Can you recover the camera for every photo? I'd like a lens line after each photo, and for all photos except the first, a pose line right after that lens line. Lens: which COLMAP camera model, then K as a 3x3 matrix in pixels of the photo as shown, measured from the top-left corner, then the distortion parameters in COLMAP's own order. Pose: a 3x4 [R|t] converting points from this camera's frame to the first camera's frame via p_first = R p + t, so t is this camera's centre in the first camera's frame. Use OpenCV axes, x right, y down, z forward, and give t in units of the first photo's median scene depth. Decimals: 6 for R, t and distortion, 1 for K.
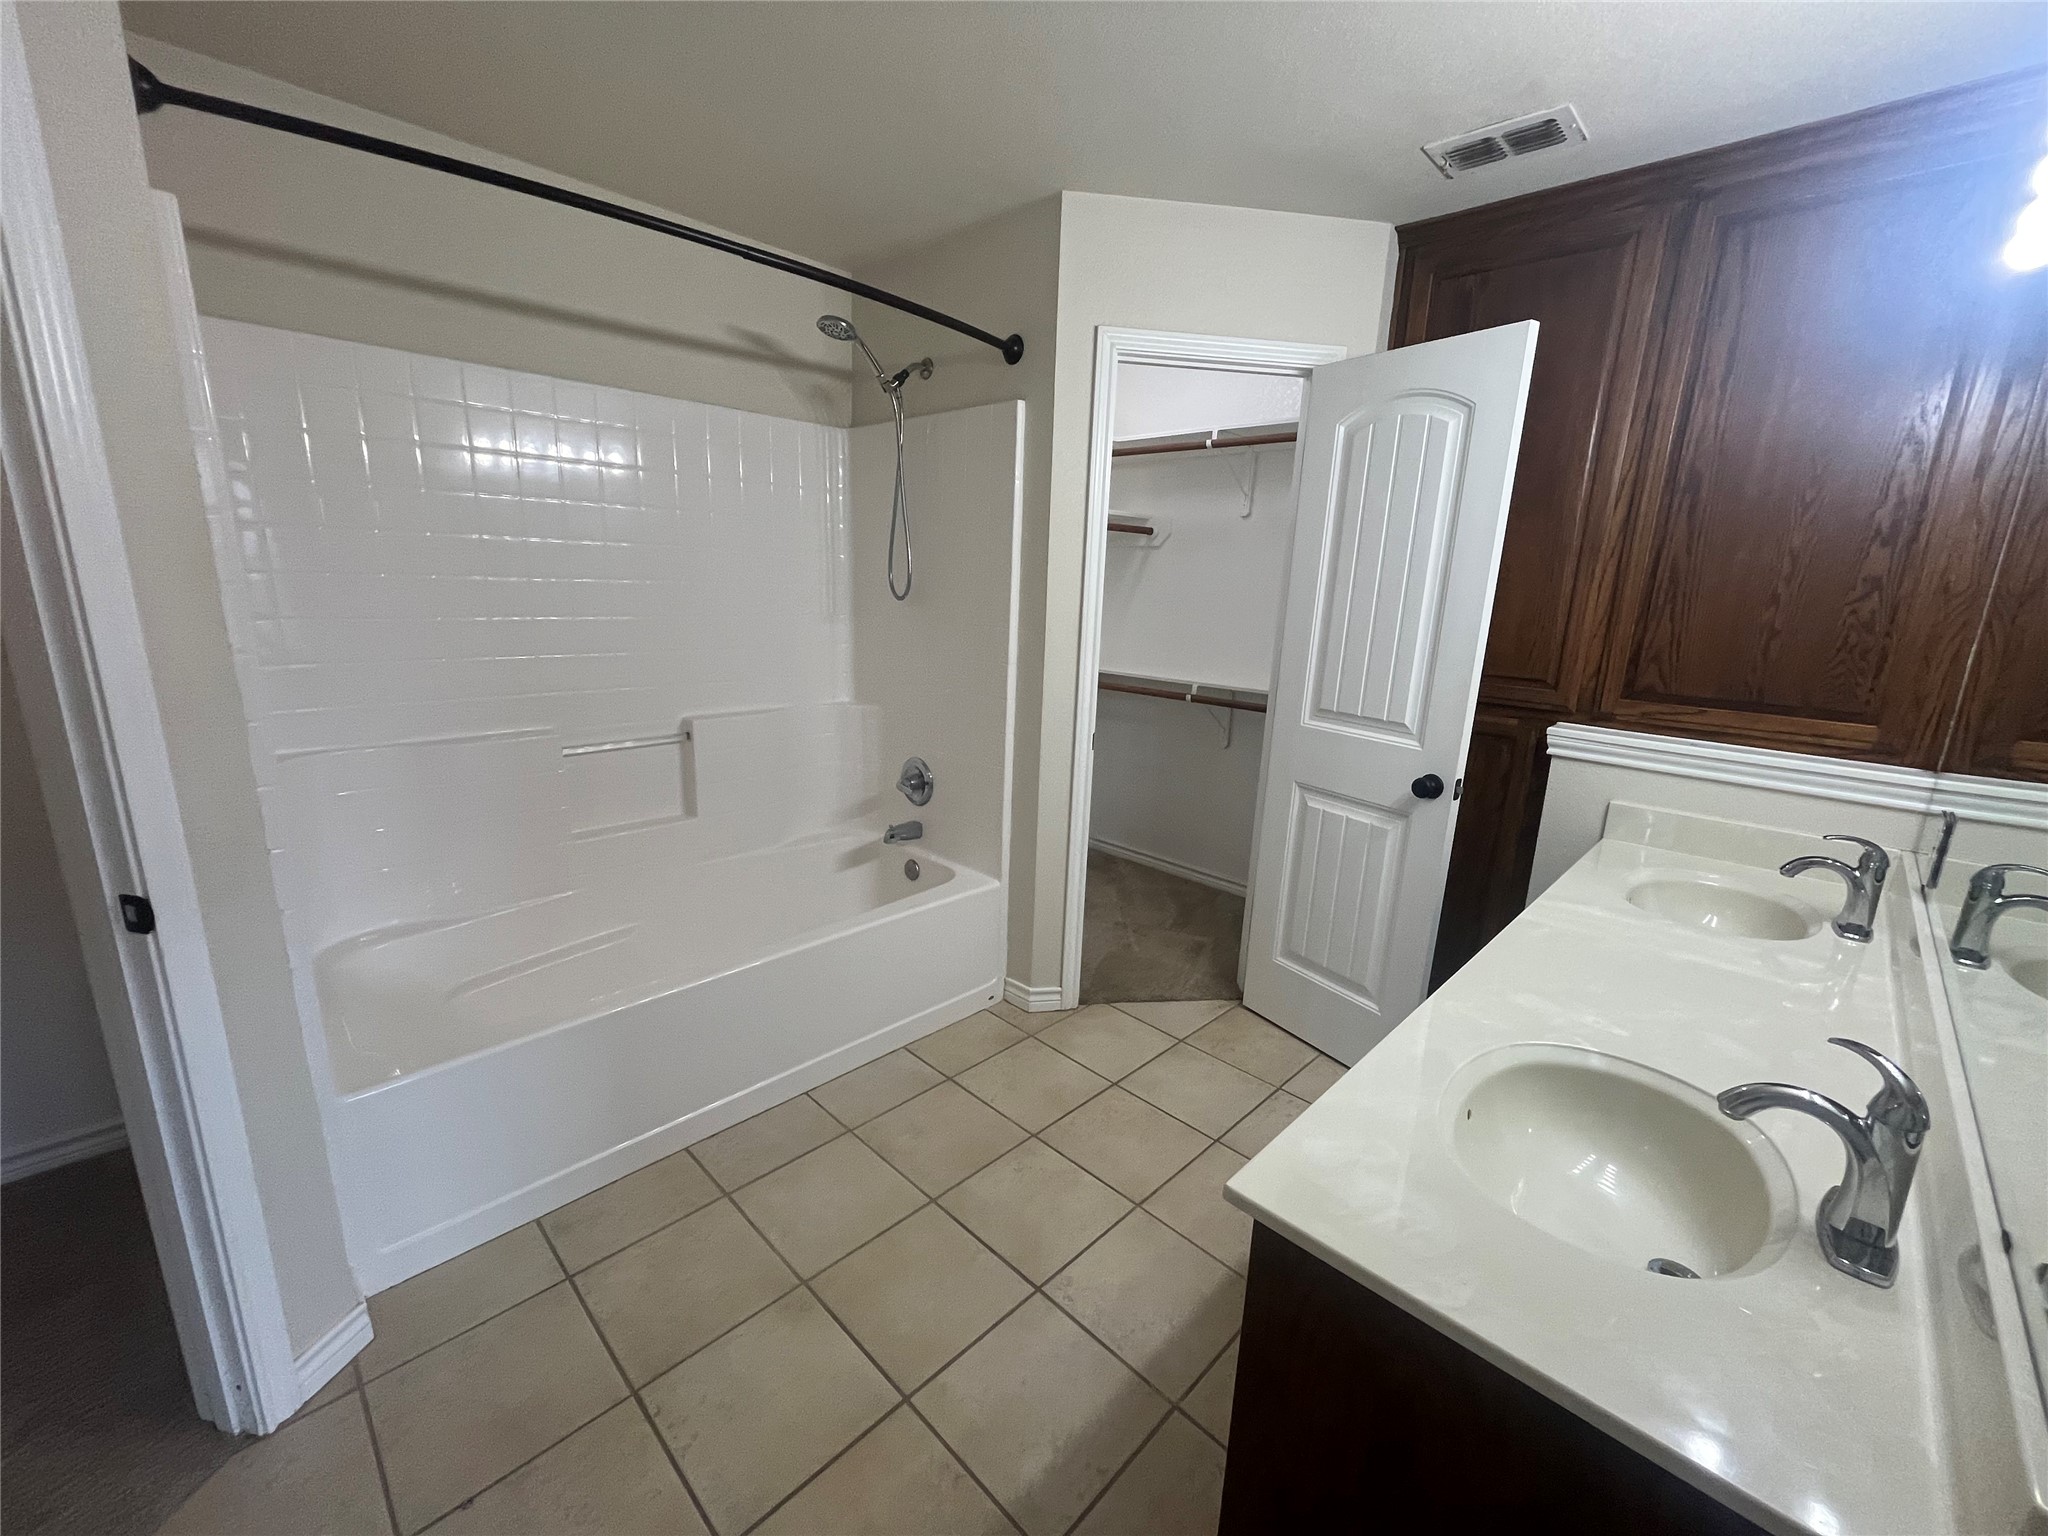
lens RADIAL K [[824.7, 0, 1028.1], [0, 824.7, 781.7], [0, 0, 1]] dist [-0.003017, -0.000555]
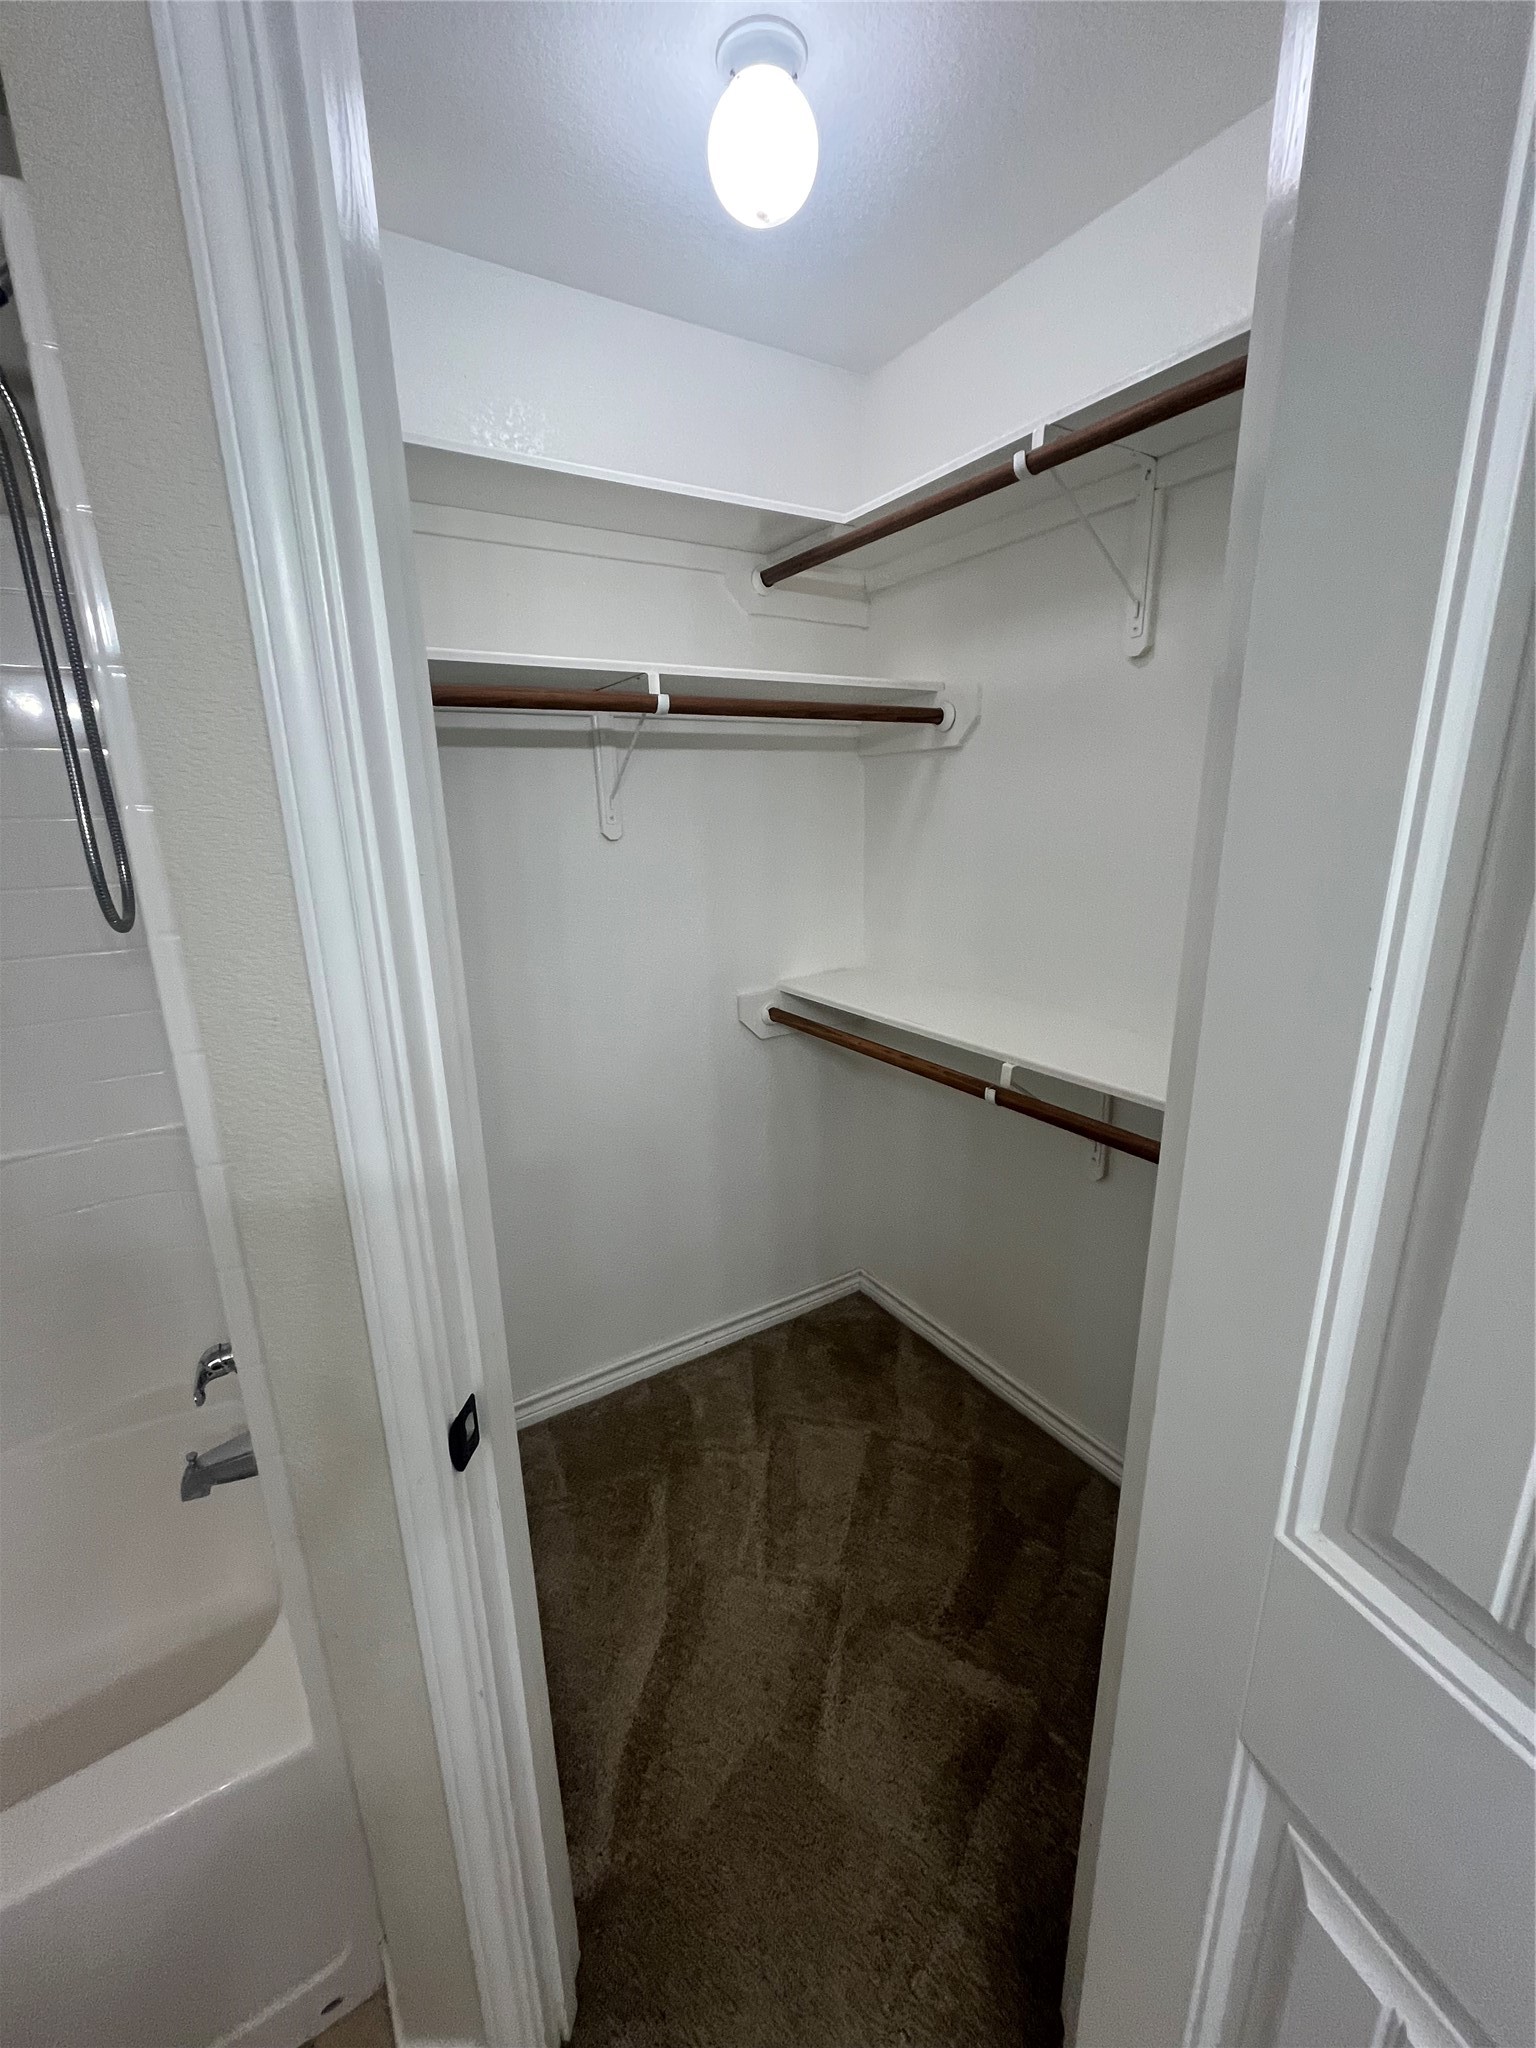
lens RADIAL K [[824.7, 0, 765.5], [0, 824.7, 1015.4], [0, 0, 1]] dist [-0.003017, -0.000555]
pose [[0.970127, 0.006214, -0.242517, 0.184852], [-0.003774, 0.999937, 0.010528, -0.146660], [0.242567, -0.009299, 0.970090, 0.555909]]
